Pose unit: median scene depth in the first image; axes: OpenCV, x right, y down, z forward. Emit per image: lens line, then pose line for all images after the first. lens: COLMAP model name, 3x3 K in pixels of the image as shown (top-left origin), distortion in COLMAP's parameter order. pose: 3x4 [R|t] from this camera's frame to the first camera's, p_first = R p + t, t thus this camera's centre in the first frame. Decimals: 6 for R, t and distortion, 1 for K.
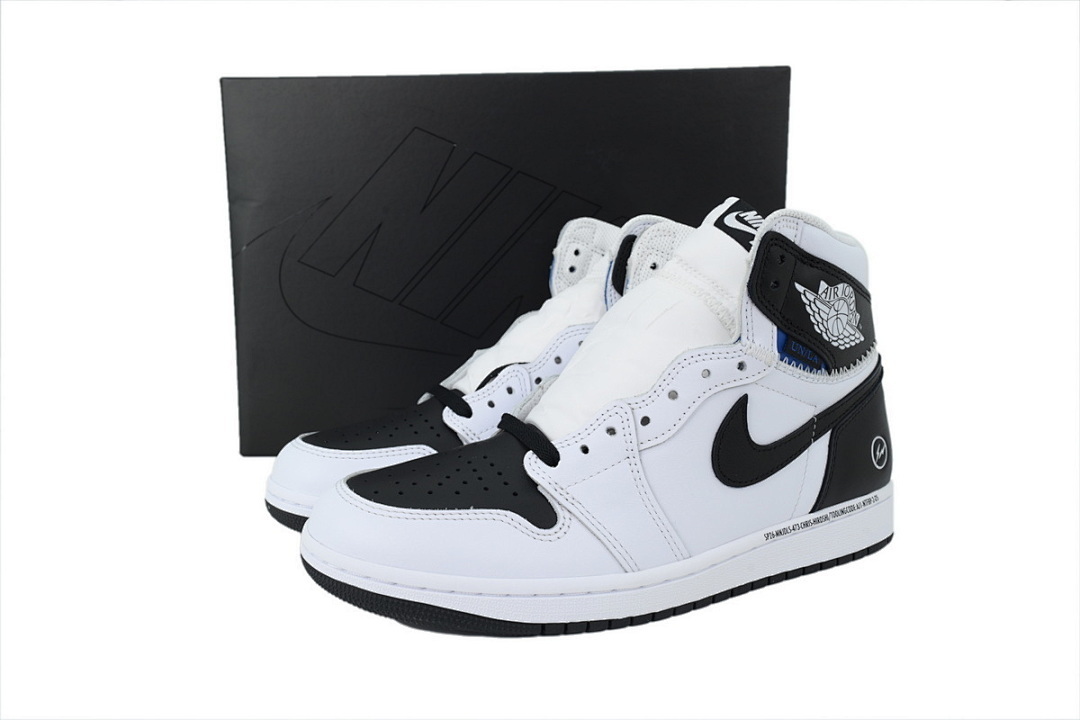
lens RADIAL K [[937.8, 0, 541.7], [0, 937.8, 356.9], [0, 0, 1]] dist [0.130711, -0.000903]
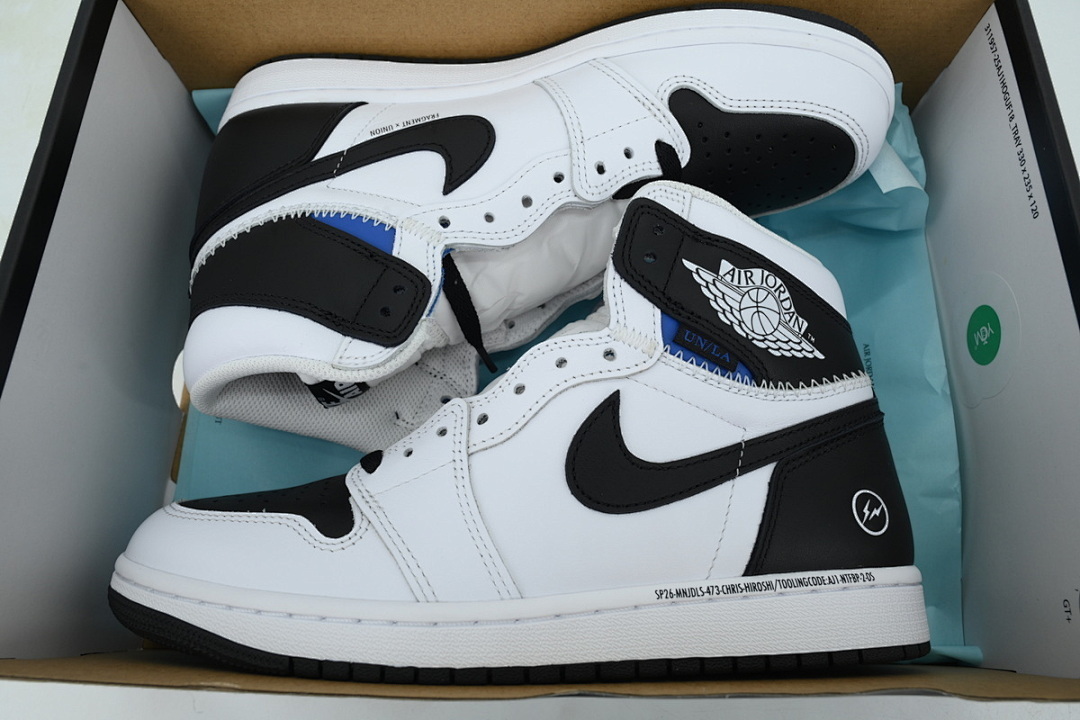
lens RADIAL K [[699.3, 0, 538.9], [0, 699.3, 383.4], [0, 0, 1]] dist [-0.004027, -0.000408]
pose [[0.924568, -0.071275, -0.374292, 0.373785], [-0.074303, 0.929760, -0.360591, 0.247024], [0.373703, 0.361202, 0.854330, 0.487576]]
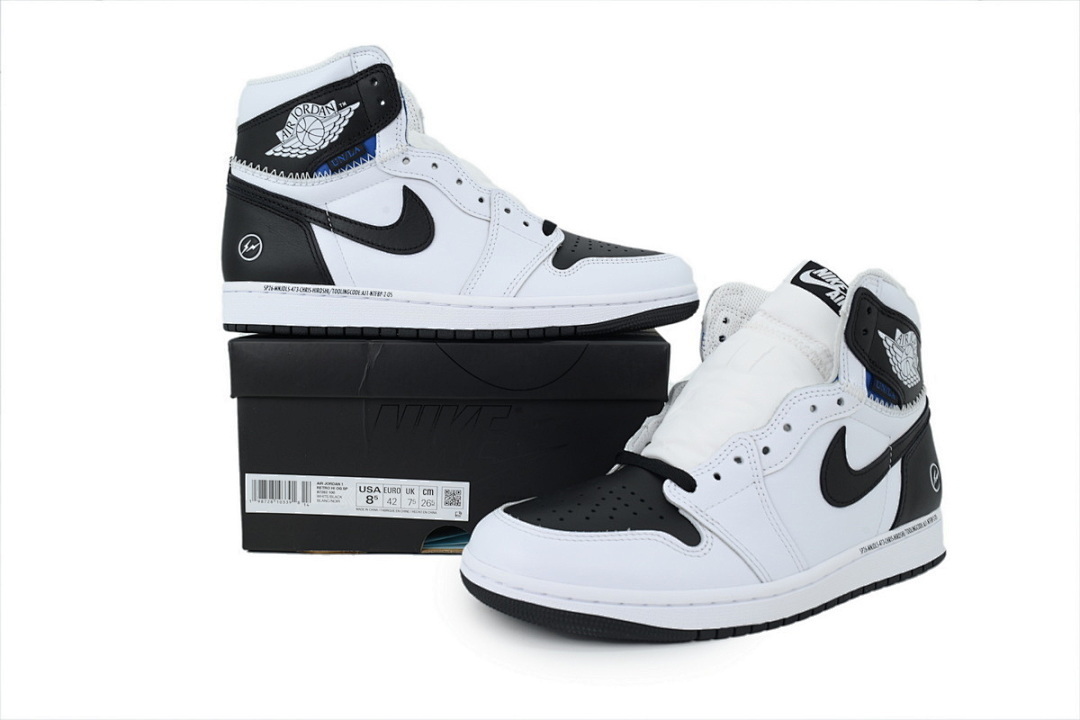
lens RADIAL K [[937.8, 0, 541.7], [0, 937.8, 356.9], [0, 0, 1]] dist [0.130711, -0.000903]
pose [[0.992058, -0.015681, 0.124802, -0.301322], [0.024836, 0.997085, -0.072149, 0.029995], [-0.123306, 0.074676, 0.989555, -0.123722]]
